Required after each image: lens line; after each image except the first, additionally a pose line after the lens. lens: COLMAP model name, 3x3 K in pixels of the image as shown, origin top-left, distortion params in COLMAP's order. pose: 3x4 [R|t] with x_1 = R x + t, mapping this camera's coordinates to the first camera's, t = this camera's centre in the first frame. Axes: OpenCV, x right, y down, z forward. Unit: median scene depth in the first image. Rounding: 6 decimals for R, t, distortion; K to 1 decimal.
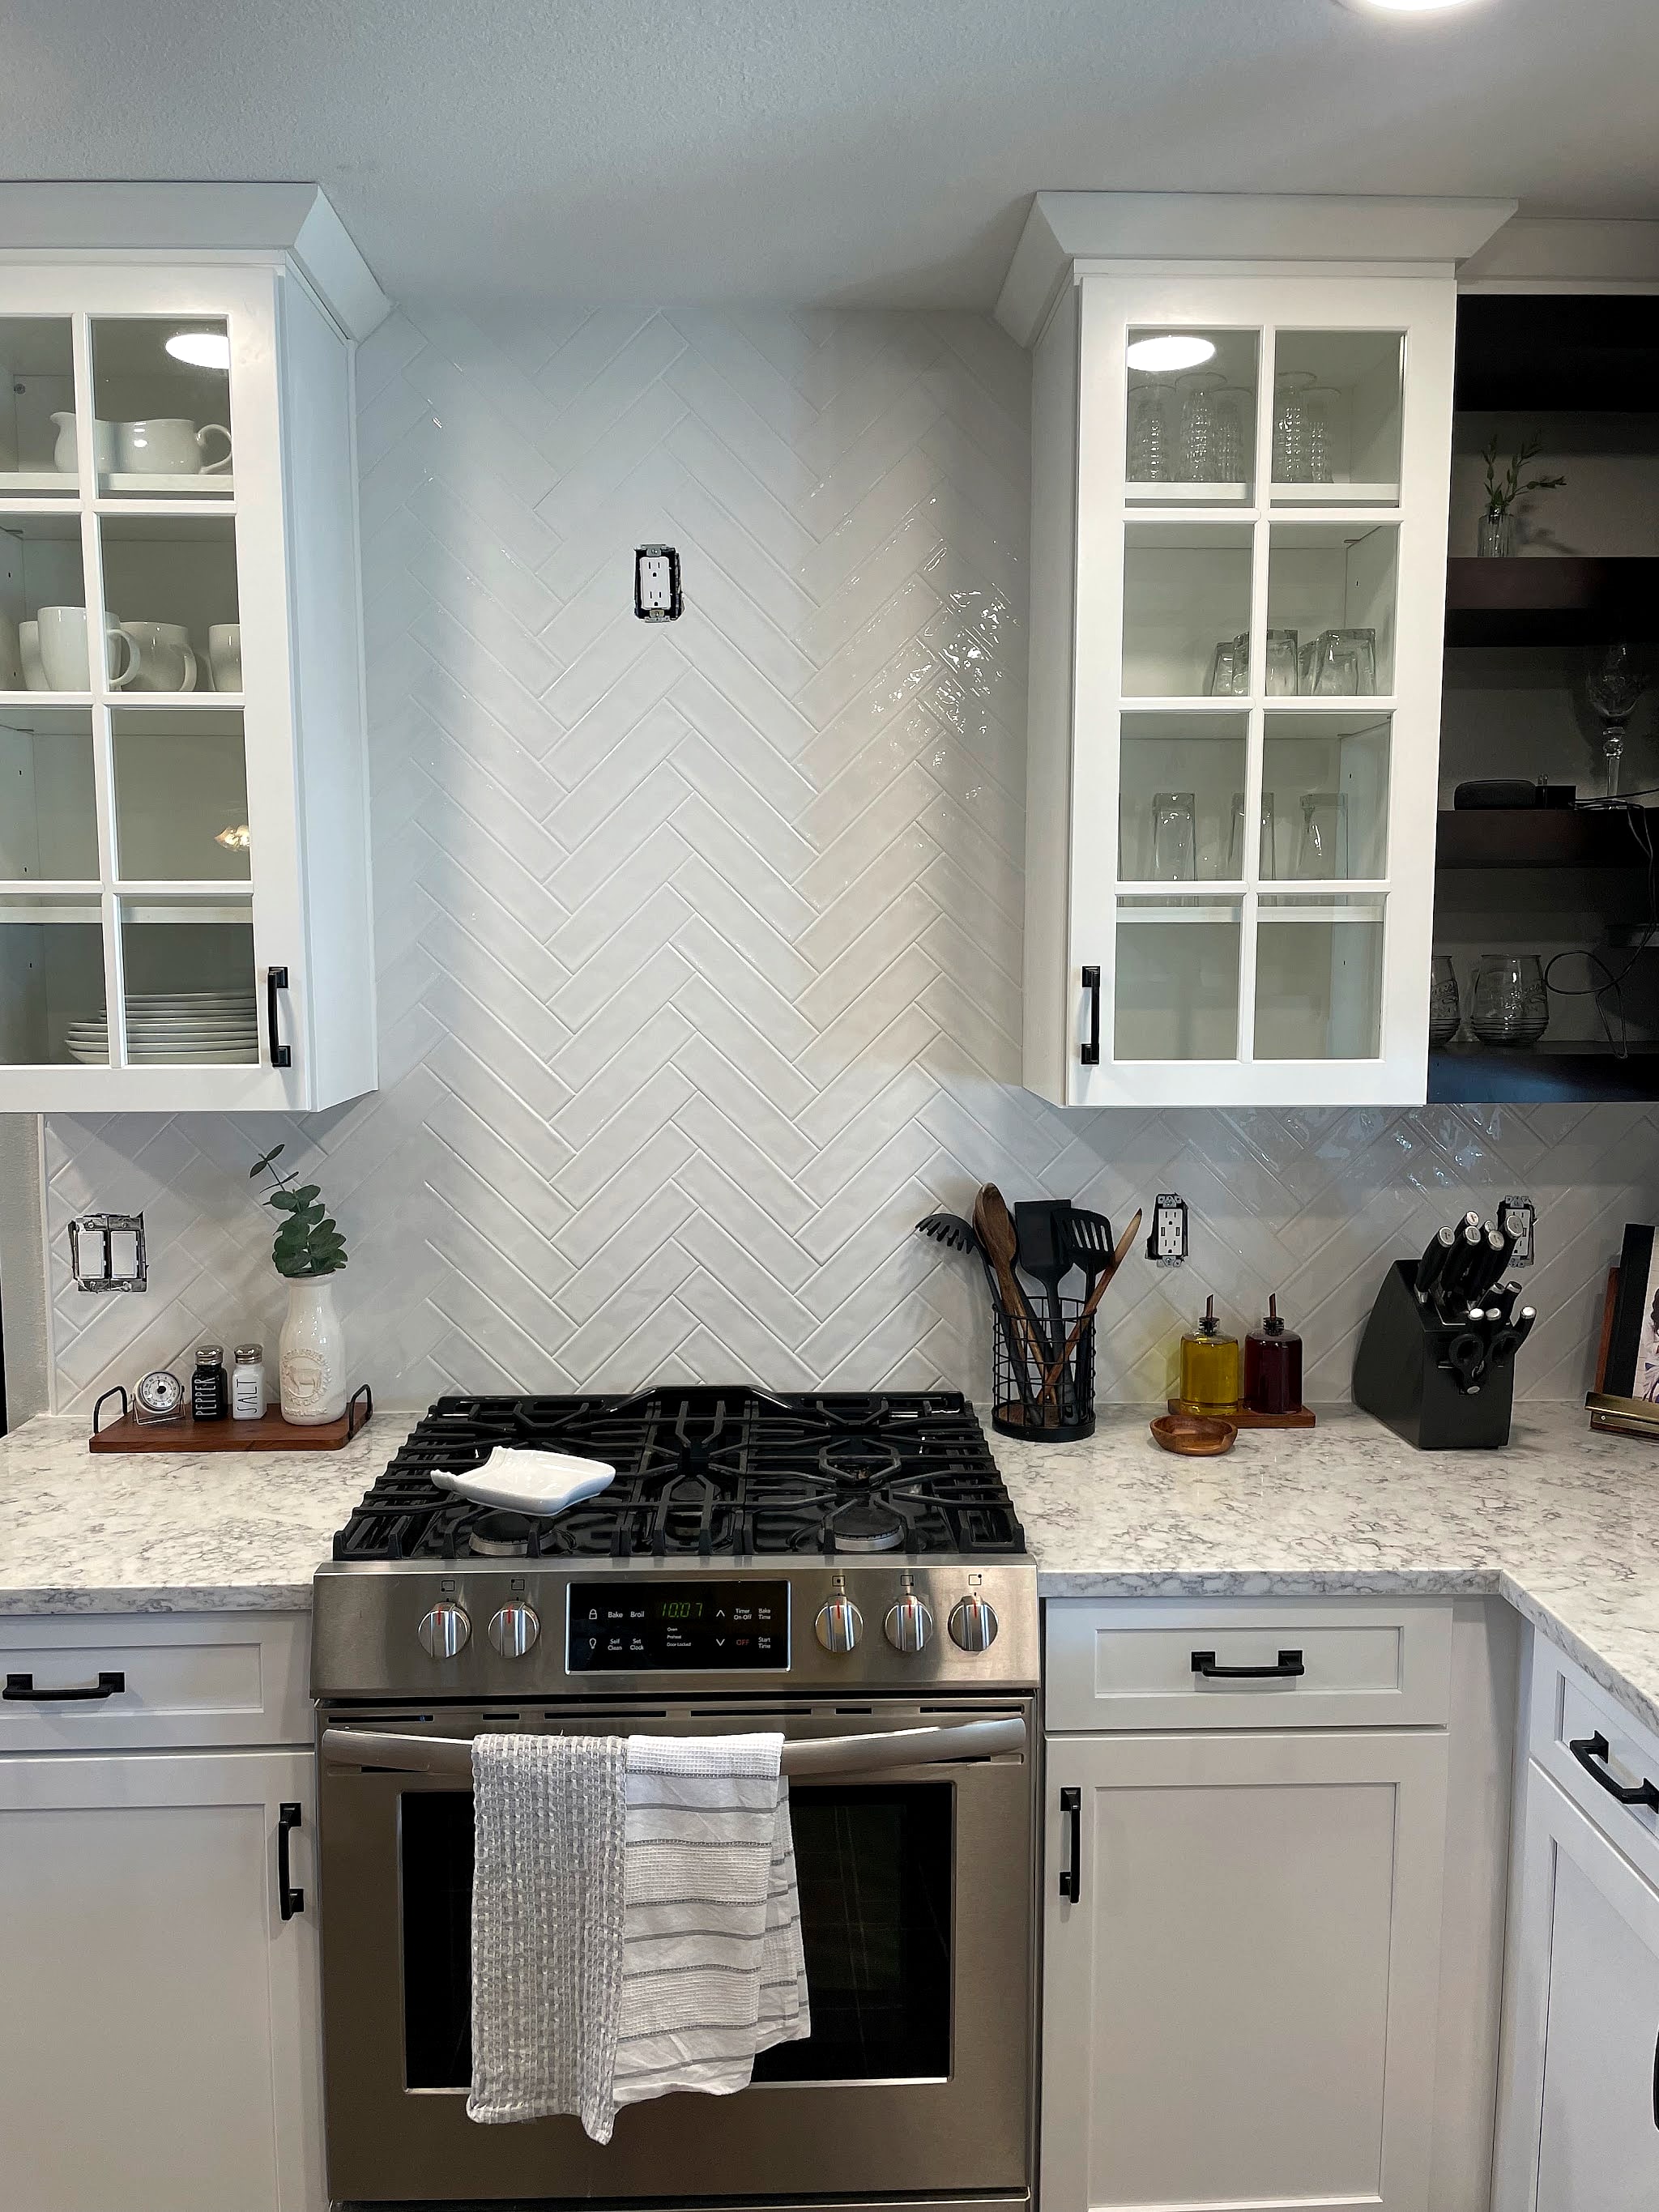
lens RADIAL K [[1682.7, 0, 828.7], [0, 1682.7, 1109.0], [0, 0, 1]] dist [0.008761, -0.024844]
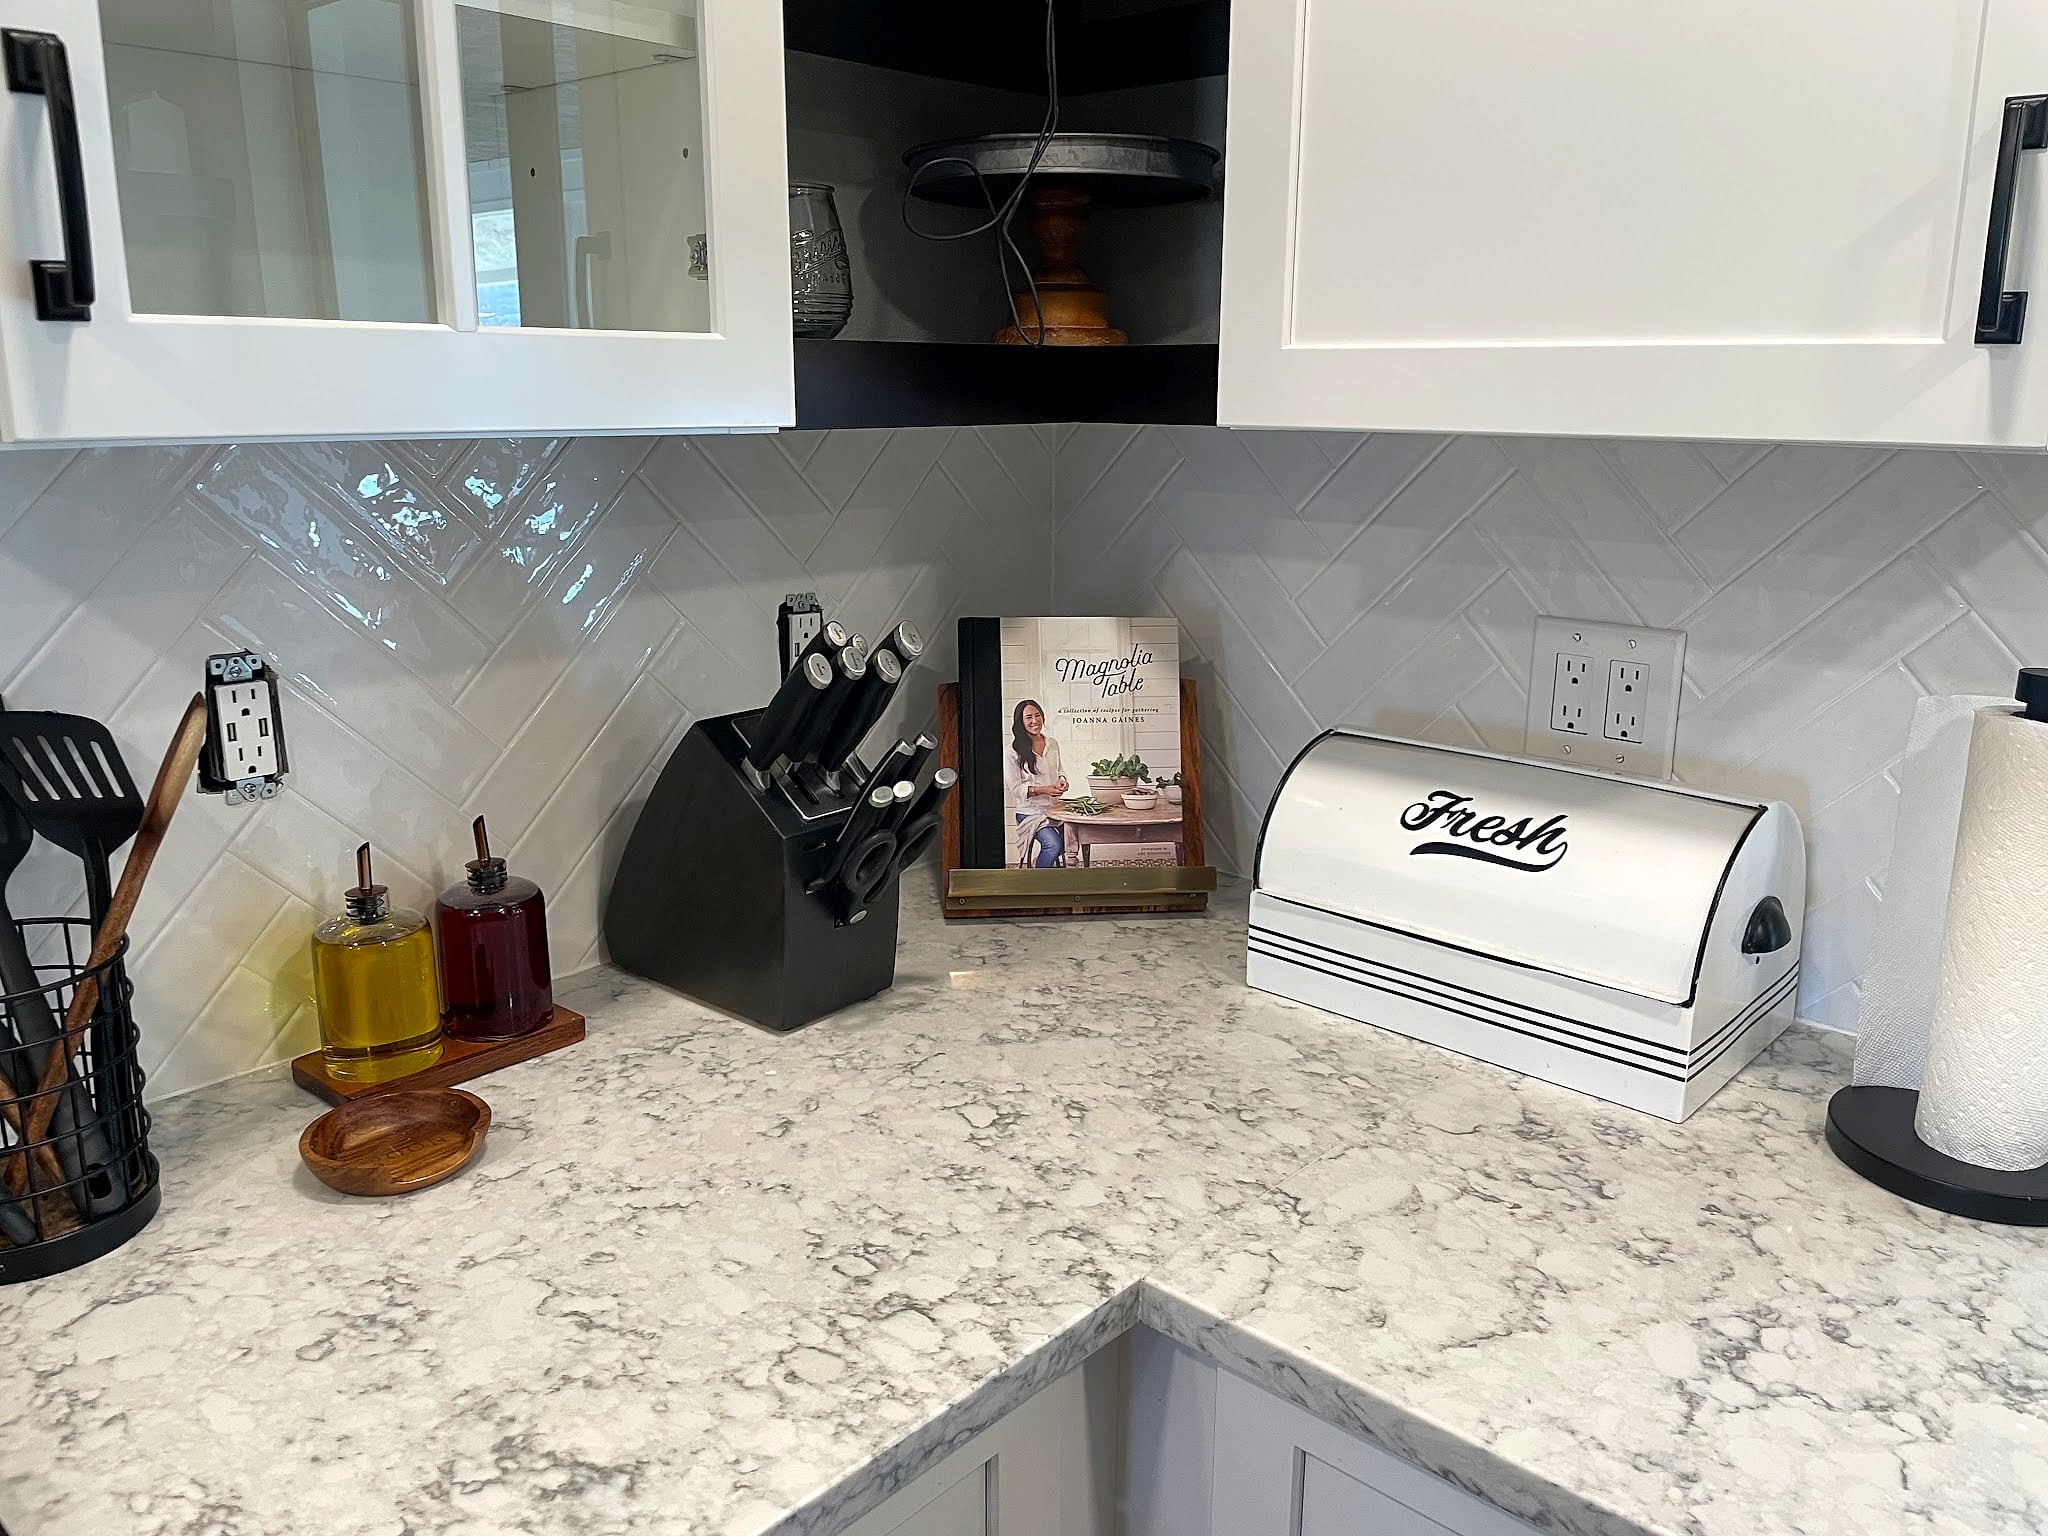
lens RADIAL K [[1557.8, 0, 1072.7], [0, 1557.8, 740.7], [0, 0, 1]] dist [0.008761, -0.024844]
pose [[0.682445, -0.158146, 0.713623, 0.045461], [0.060585, 0.985193, 0.160391, 0.018831], [-0.728421, -0.066223, 0.681921, 0.541148]]
